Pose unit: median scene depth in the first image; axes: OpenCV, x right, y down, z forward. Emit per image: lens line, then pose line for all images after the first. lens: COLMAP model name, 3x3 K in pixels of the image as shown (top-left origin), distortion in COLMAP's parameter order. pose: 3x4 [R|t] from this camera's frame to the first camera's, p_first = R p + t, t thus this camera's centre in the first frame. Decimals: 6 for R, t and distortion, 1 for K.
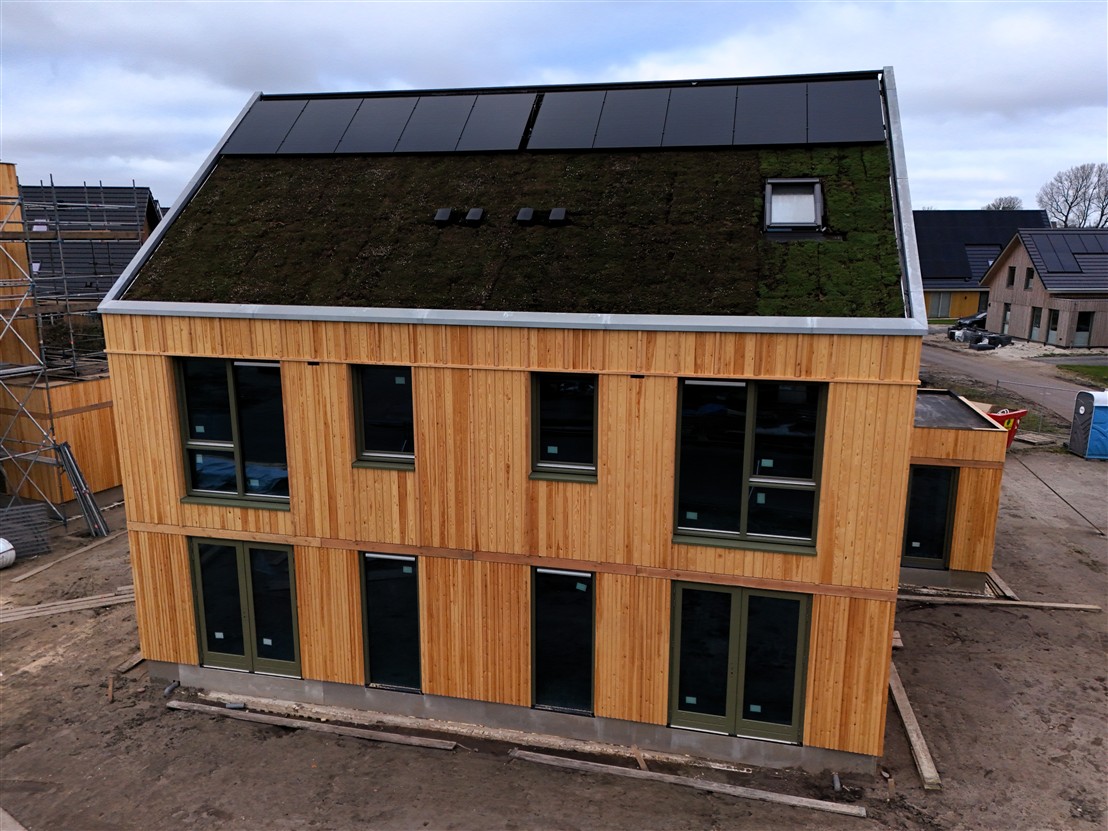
lens RADIAL K [[796.7, 0, 554.0], [0, 796.7, 415.5], [0, 0, 1]] dist [0.065172, -0.008726]
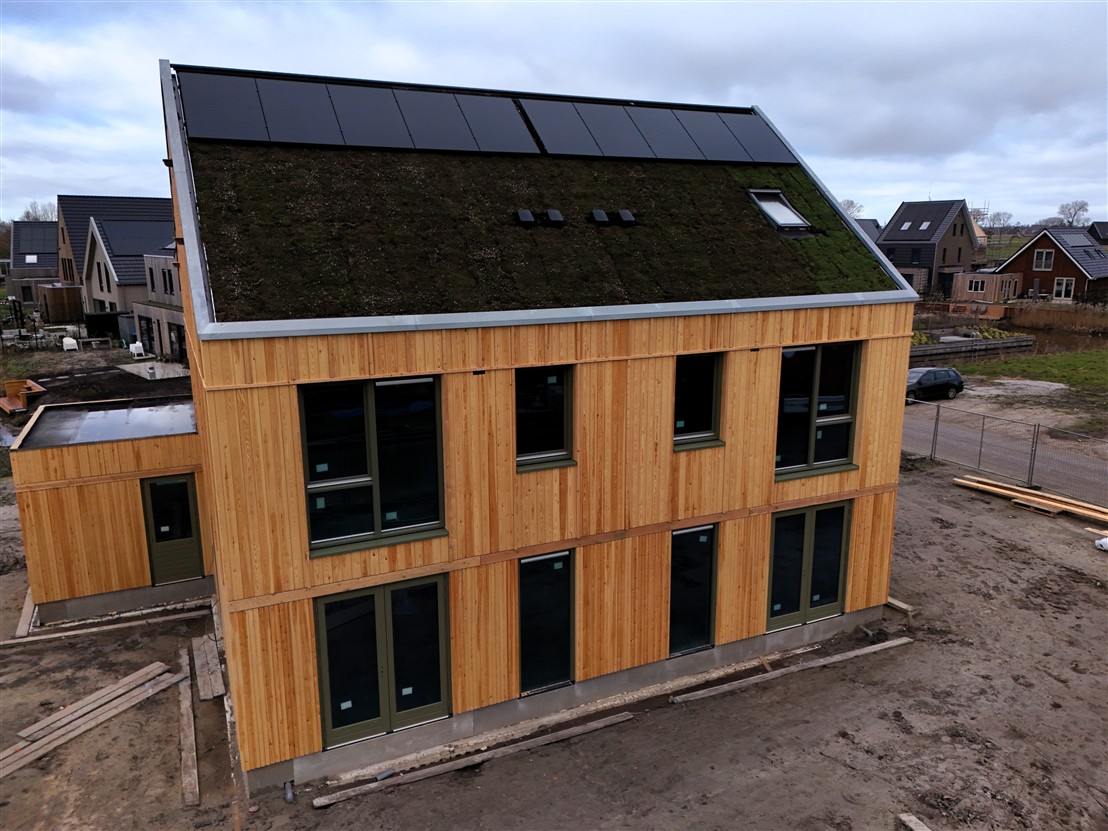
lens RADIAL K [[796.7, 0, 554.0], [0, 796.7, 415.5], [0, 0, 1]] dist [0.065172, -0.008726]
pose [[0.792537, -0.140213, 0.593485, -0.790878], [0.141771, 0.988907, 0.044314, -0.043034], [-0.593115, 0.049019, 0.803624, 0.188971]]
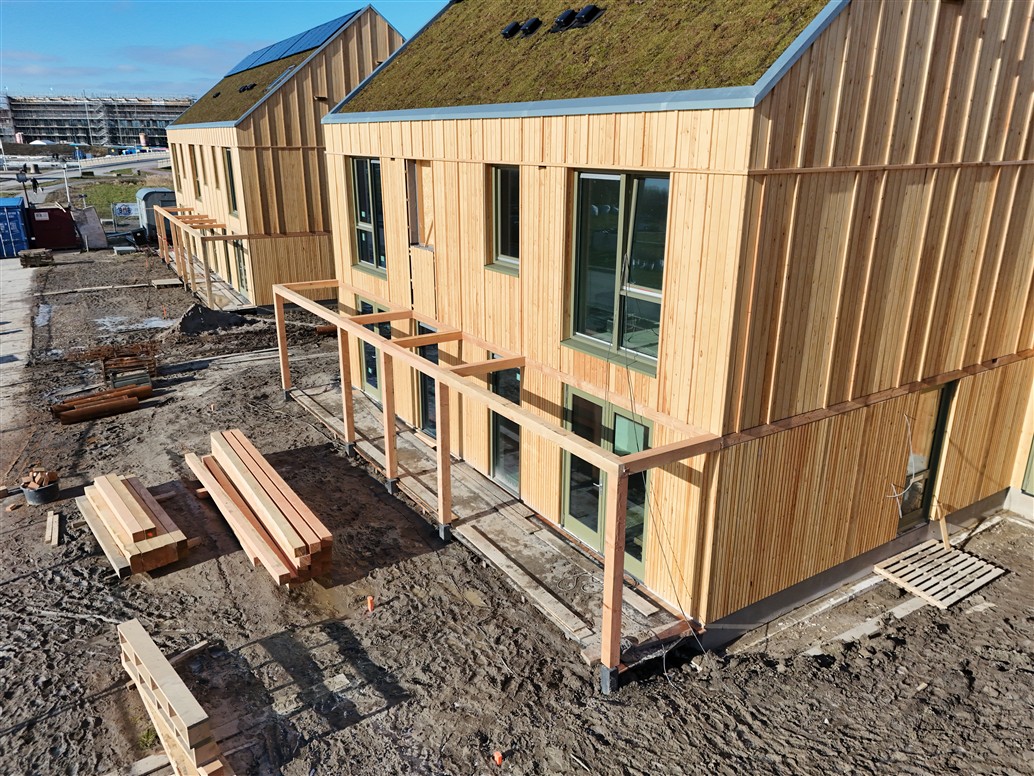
lens RADIAL K [[743.5, 0, 517.0], [0, 743.5, 388.0], [0, 0, 1]] dist [0.065172, -0.008726]
pose [[0.721860, 0.219427, -0.656331, 0.684055], [-0.152939, 0.975534, 0.157935, 0.069952], [0.674928, -0.013628, 0.737757, 0.261735]]
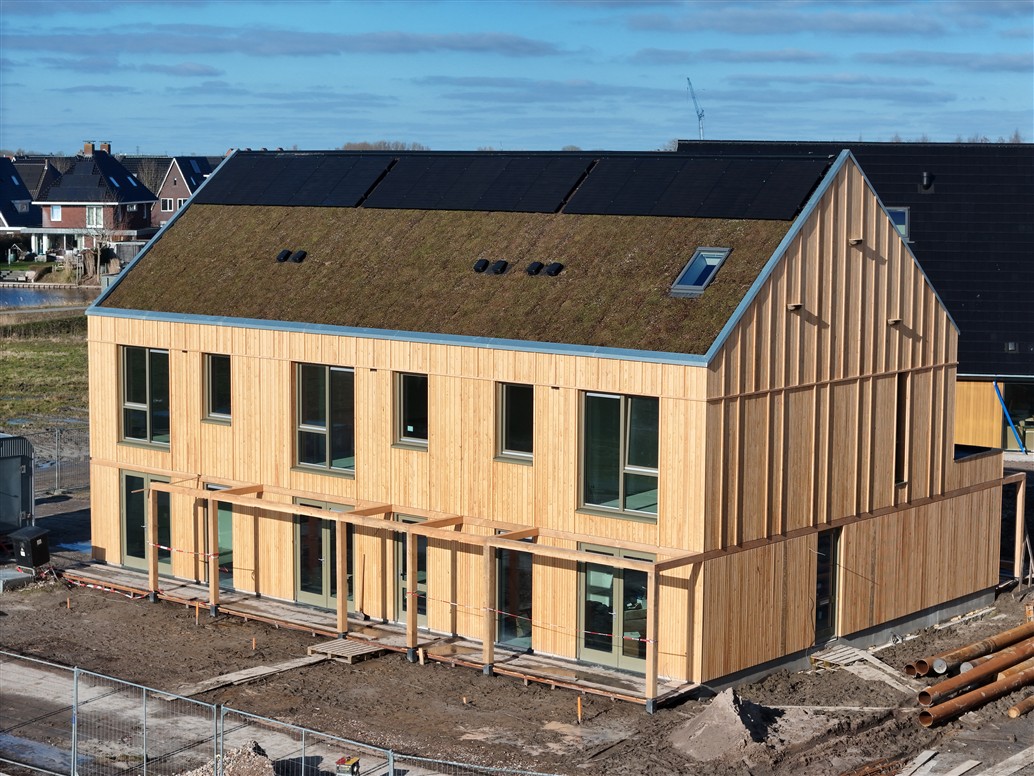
lens RADIAL K [[2092.9, 0, 517.0], [0, 2092.9, 388.0], [0, 0, 1]] dist [-0.293204, 1.739404]
pose [[0.880703, 0.047538, -0.471278, 1.603781], [-0.095501, 0.992339, -0.078371, 0.221742], [0.463942, 0.114029, 0.878496, -2.032779]]
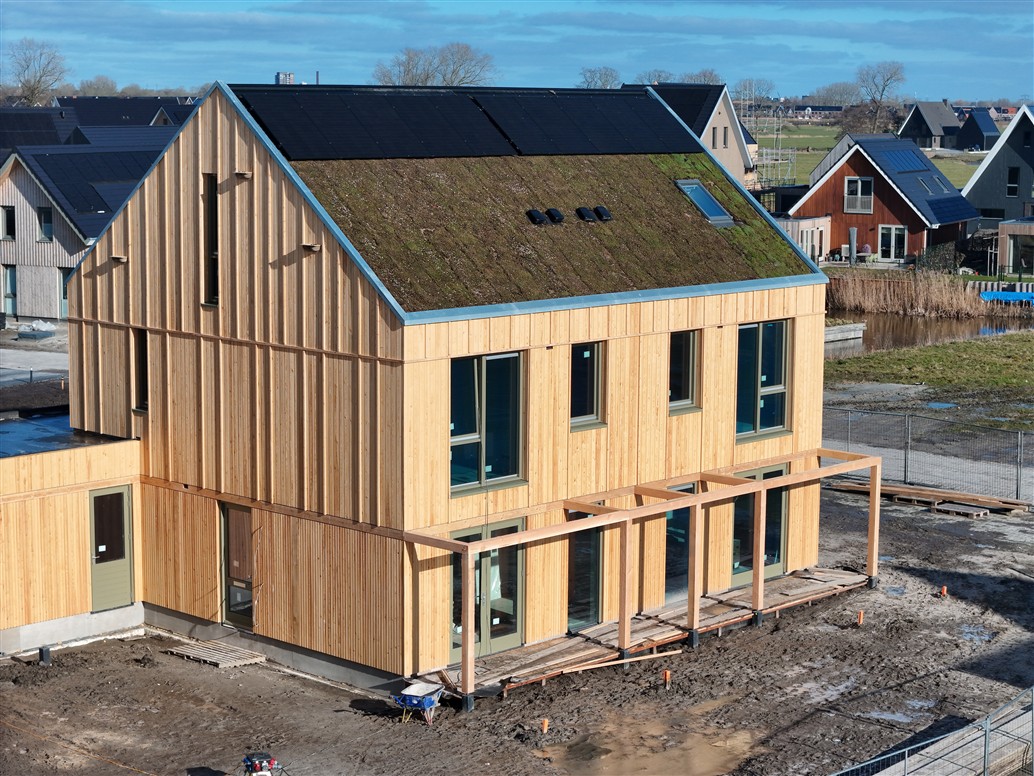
lens RADIAL K [[2092.9, 0, 517.0], [0, 2092.9, 388.0], [0, 0, 1]] dist [-0.293204, 1.739404]
pose [[0.507575, -0.117212, 0.853598, -2.919754], [0.183409, 0.982696, 0.025879, -0.094216], [-0.841860, 0.143422, 0.520290, -0.538018]]
